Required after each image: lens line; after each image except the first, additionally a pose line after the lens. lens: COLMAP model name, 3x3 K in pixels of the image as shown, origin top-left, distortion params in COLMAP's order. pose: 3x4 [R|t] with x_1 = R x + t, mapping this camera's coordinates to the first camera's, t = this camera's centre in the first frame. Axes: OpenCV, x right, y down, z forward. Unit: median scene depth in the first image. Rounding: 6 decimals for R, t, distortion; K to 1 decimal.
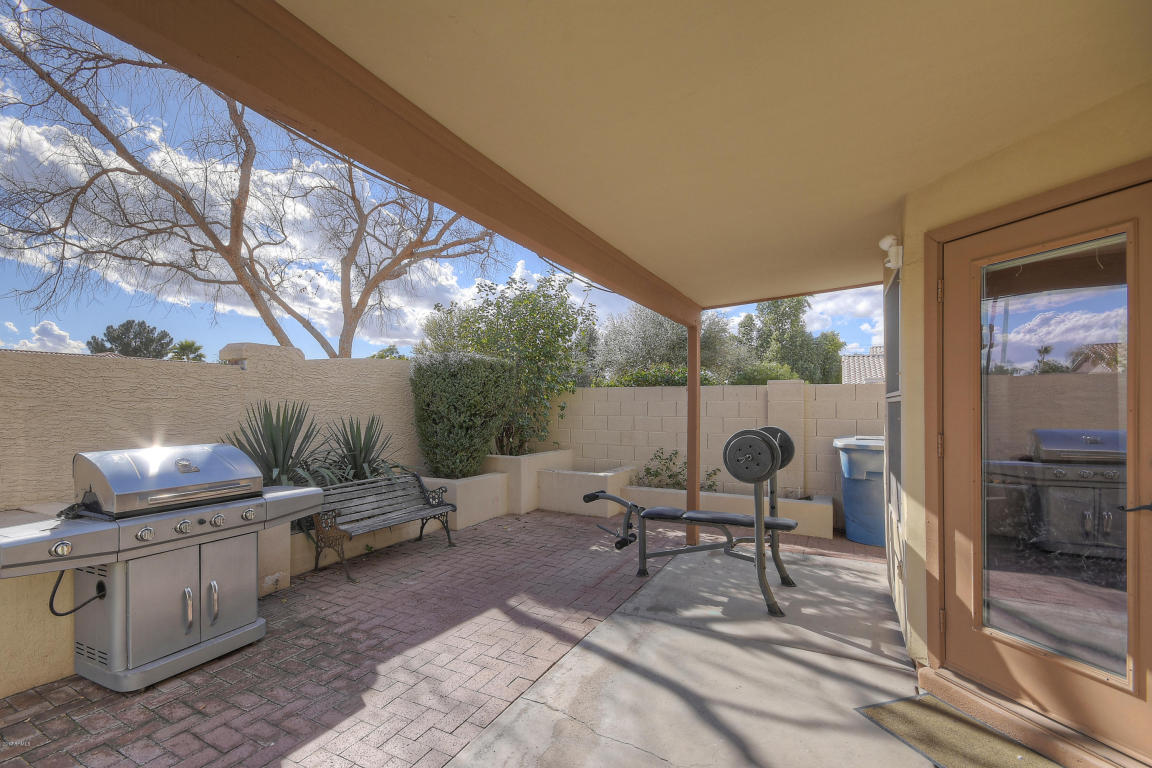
lens RADIAL K [[506.2, 0, 576.0], [0, 506.2, 384.0], [0, 0, 1]] dist [-0.003603, -0.000712]
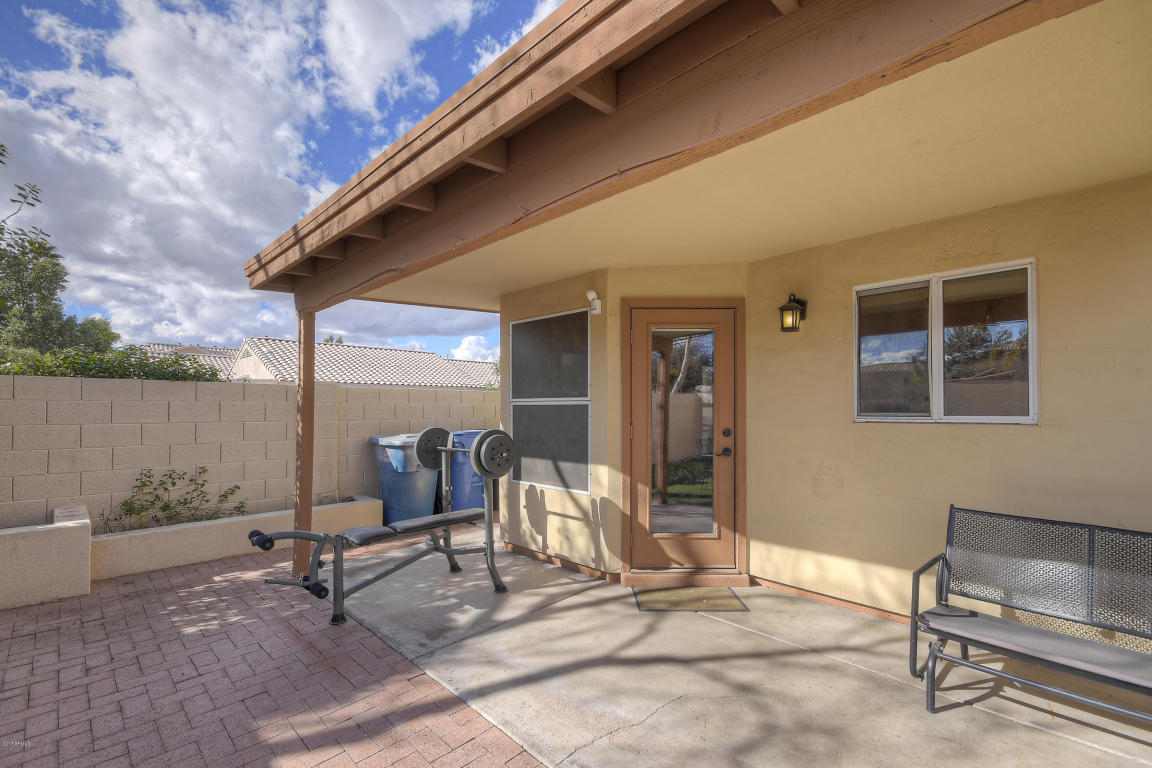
lens RADIAL K [[495.8, 0, 551.0], [0, 495.8, 391.9], [0, 0, 1]] dist [0.001538, 0.000818]
pose [[0.315295, 0.021186, 0.948757, -0.811476], [-0.034448, 0.999347, -0.010868, 0.016093], [-0.948368, -0.029257, 0.315819, 0.691401]]
